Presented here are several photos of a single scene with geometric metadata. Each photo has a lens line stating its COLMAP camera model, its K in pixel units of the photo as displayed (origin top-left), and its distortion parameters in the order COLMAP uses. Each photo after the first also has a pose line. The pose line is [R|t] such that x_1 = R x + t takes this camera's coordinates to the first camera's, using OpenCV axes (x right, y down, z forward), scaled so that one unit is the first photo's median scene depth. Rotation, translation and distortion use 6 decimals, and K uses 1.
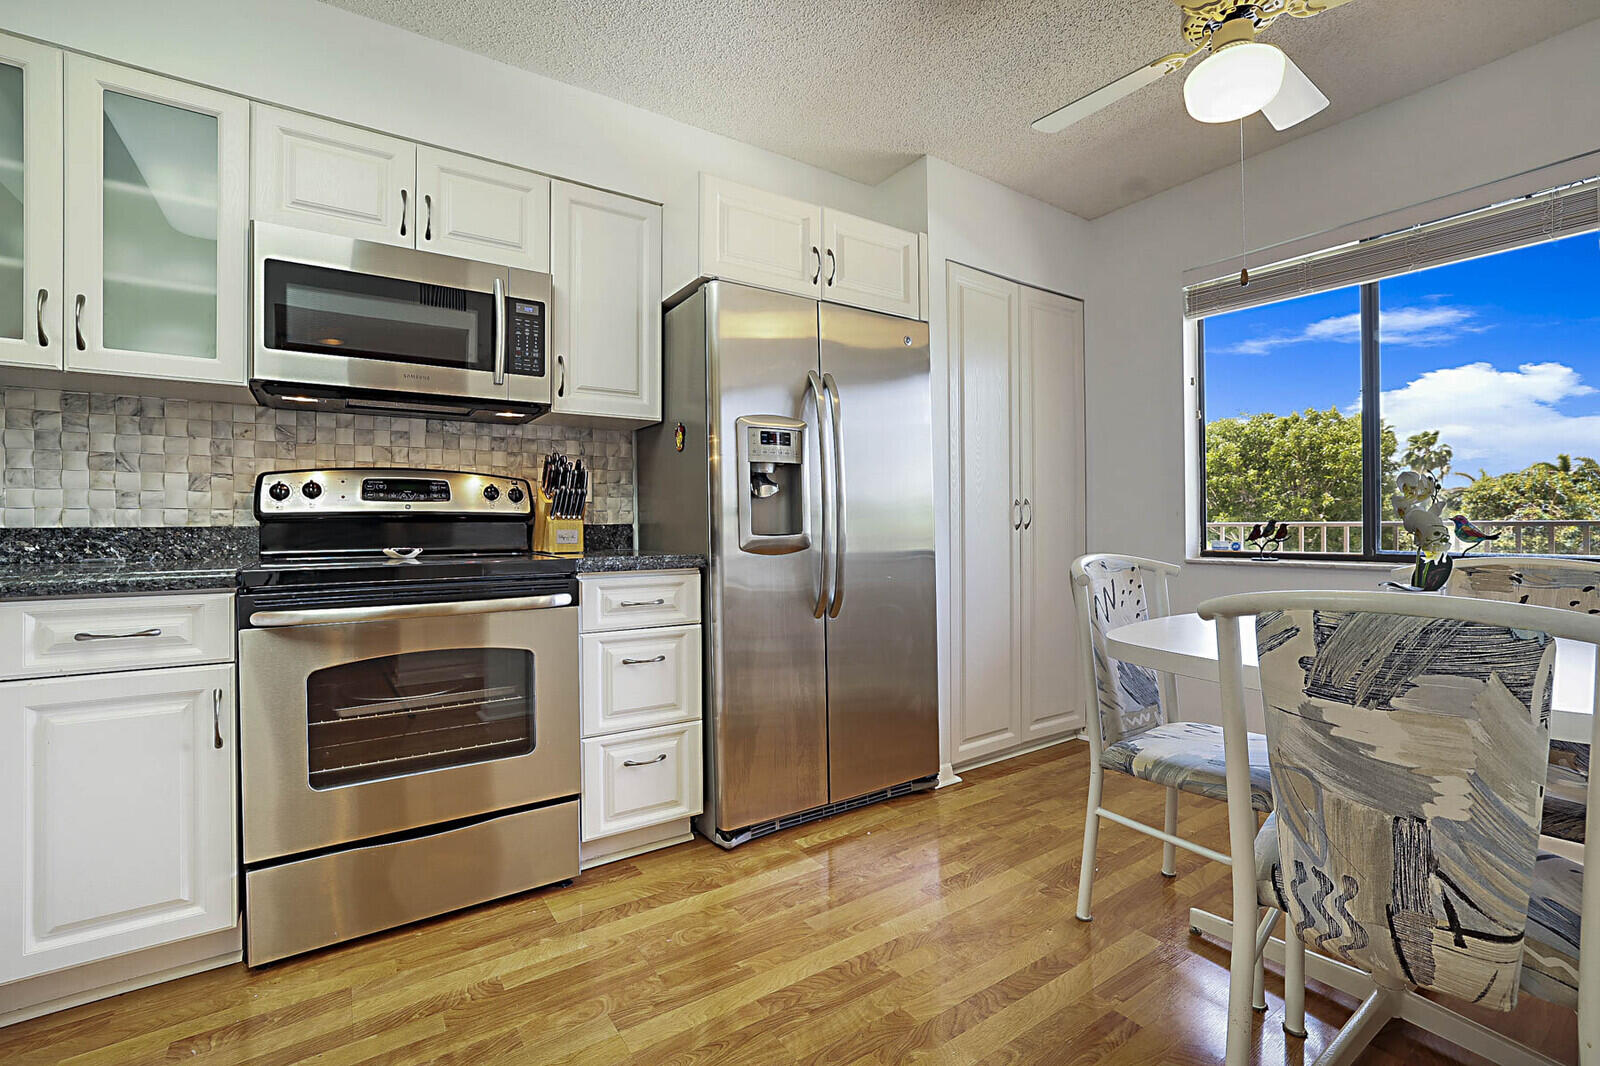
lens RADIAL K [[687.3, 0, 783.9], [0, 687.3, 529.2], [0, 0, 1]] dist [-0.032971, 0.013463]
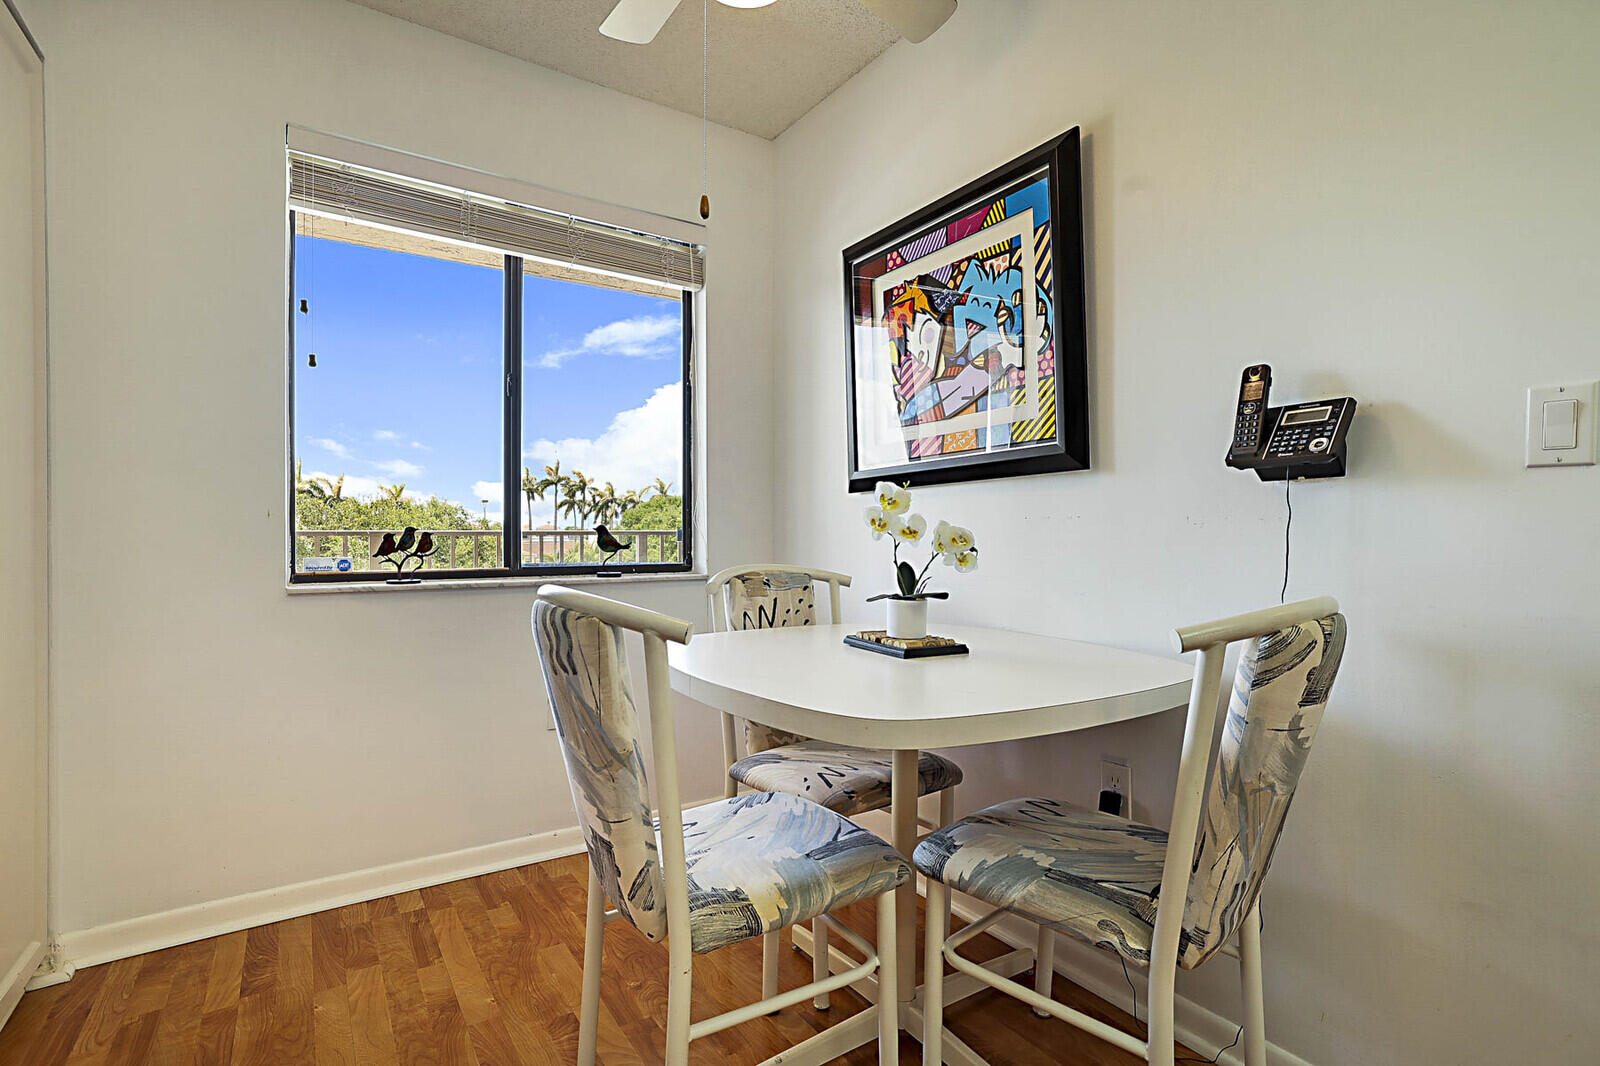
lens RADIAL K [[773.3, 0, 802.4], [0, 773.3, 536.8], [0, 0, 1]] dist [-0.006737, 0.001996]
pose [[0.008759, -0.000406, 0.999962, -0.150966], [0.001941, 0.999998, 0.000389, -0.003277], [-0.999960, 0.001937, 0.008760, 0.745083]]
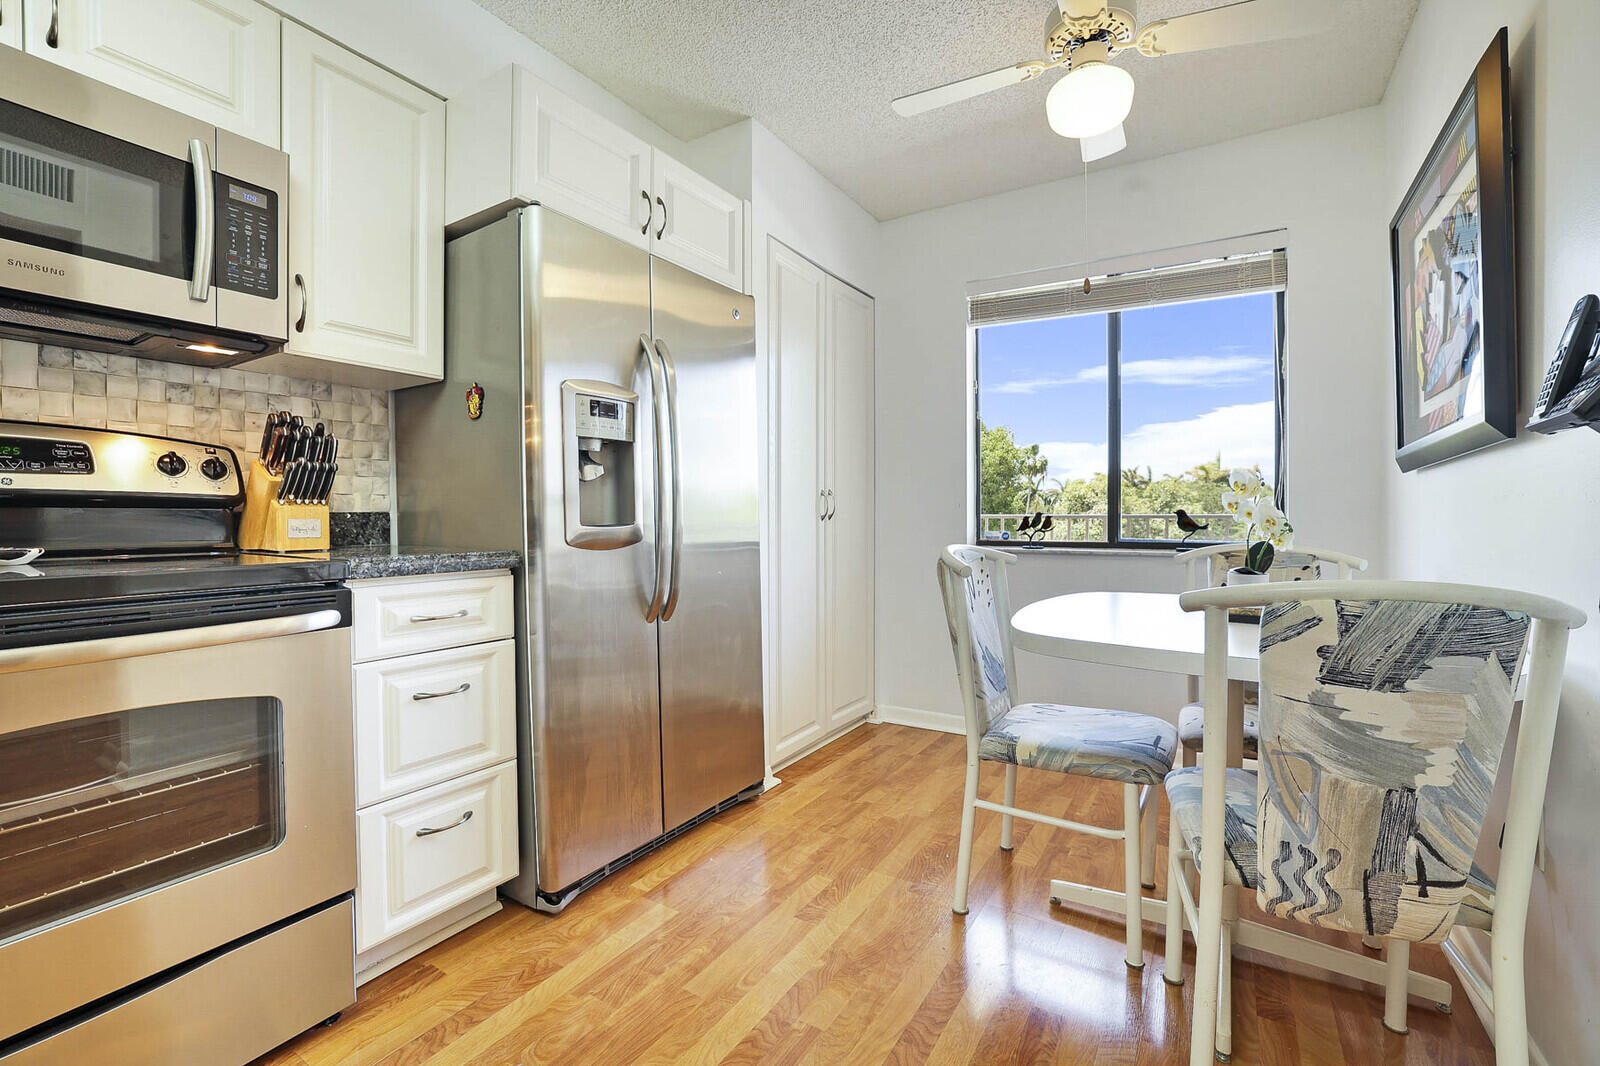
lens RADIAL K [[687.3, 0, 792.1], [0, 687.3, 527.3], [0, 0, 1]] dist [-0.032971, 0.013463]
pose [[0.914919, -0.001765, 0.403635, -0.153502], [-0.002657, 0.999942, 0.010394, 0.000666], [-0.403630, -0.010582, 0.914861, 0.160048]]
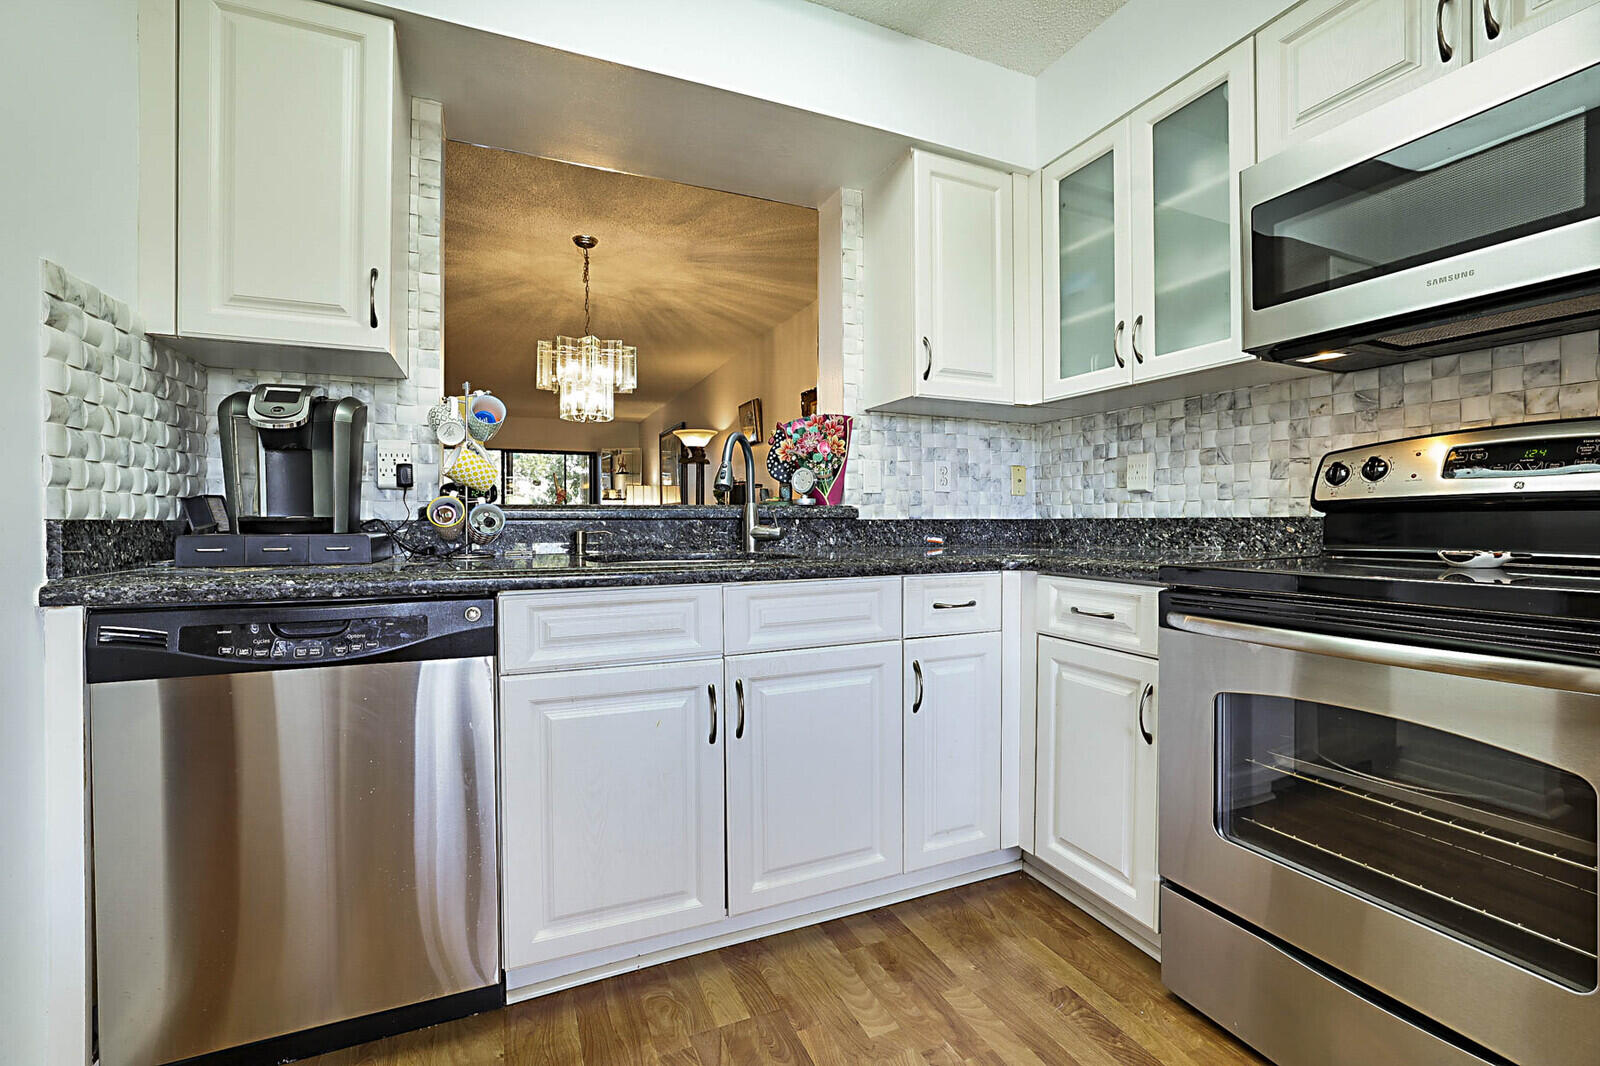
lens RADIAL K [[687.3, 0, 808.9], [0, 687.3, 522.5], [0, 0, 1]] dist [-0.032971, 0.013463]
pose [[-0.152675, 0.009921, -0.988227, 0.157048], [-0.000777, 0.999948, 0.010158, -0.004804], [0.988276, 0.002318, -0.152659, 0.487595]]
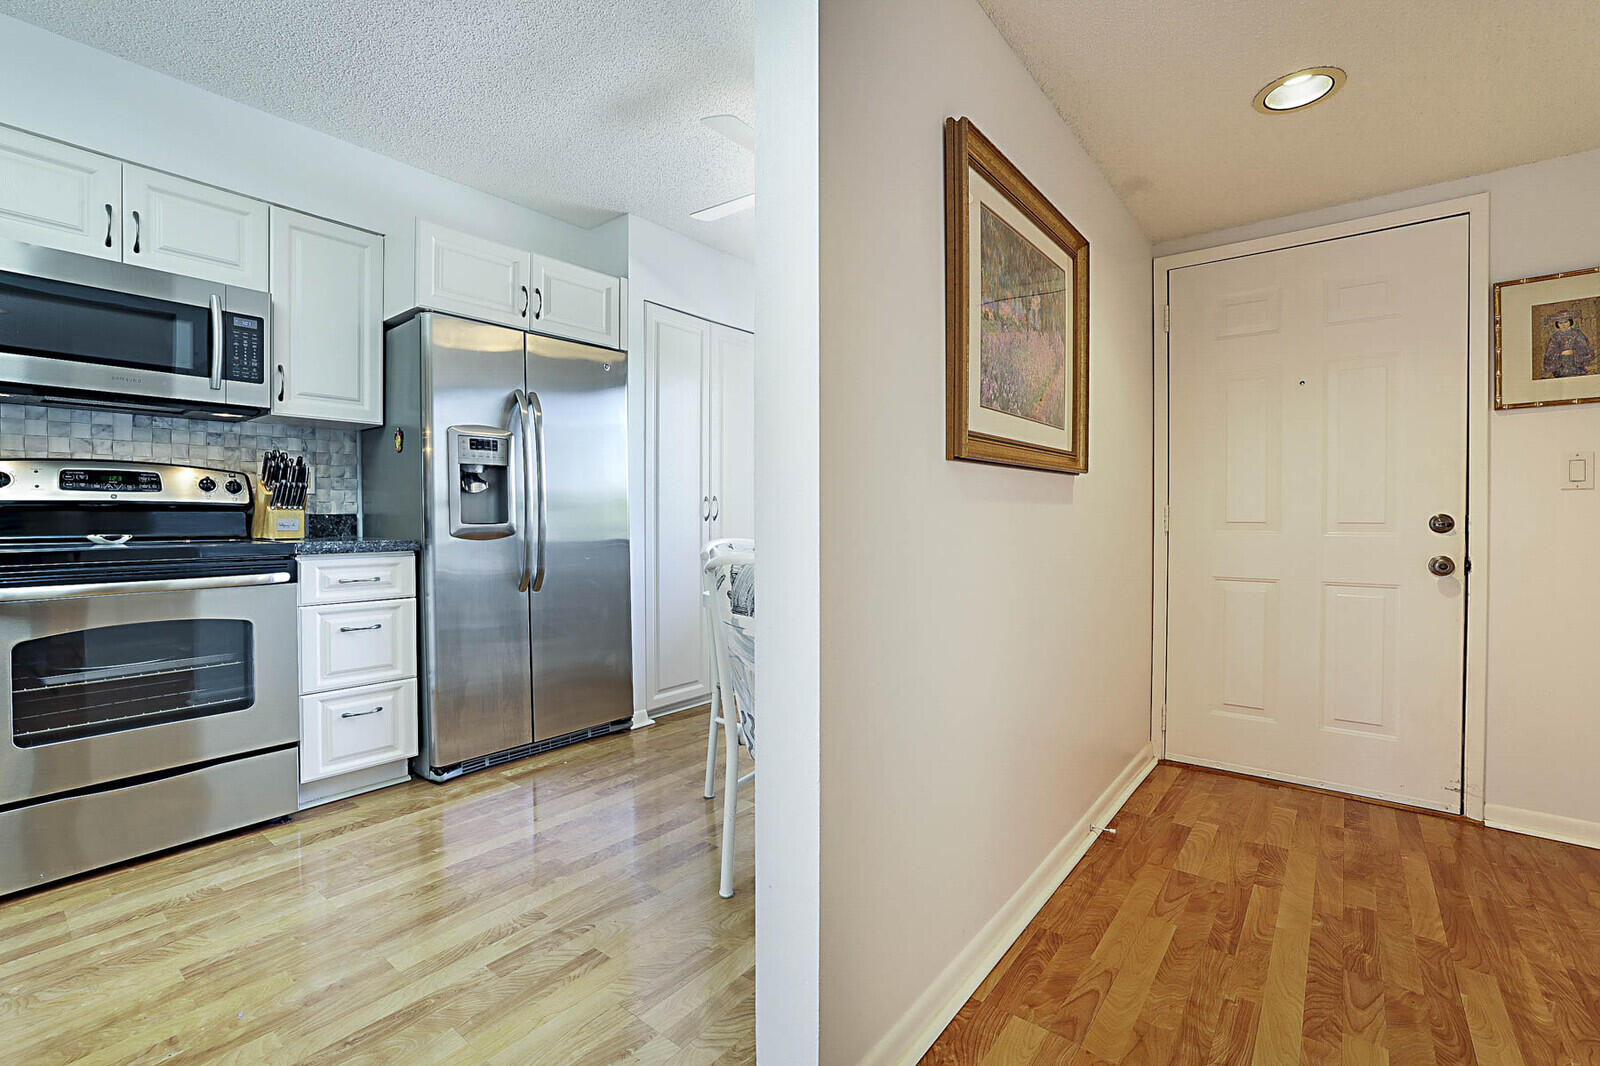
lens RADIAL K [[687.3, 0, 778.5], [0, 687.3, 527.8], [0, 0, 1]] dist [-0.032971, 0.013463]
pose [[0.953698, 0.001229, 0.300764, 0.132348], [-0.003870, 0.999959, 0.008187, 0.003861], [-0.300742, -0.008972, 0.953663, -0.342095]]
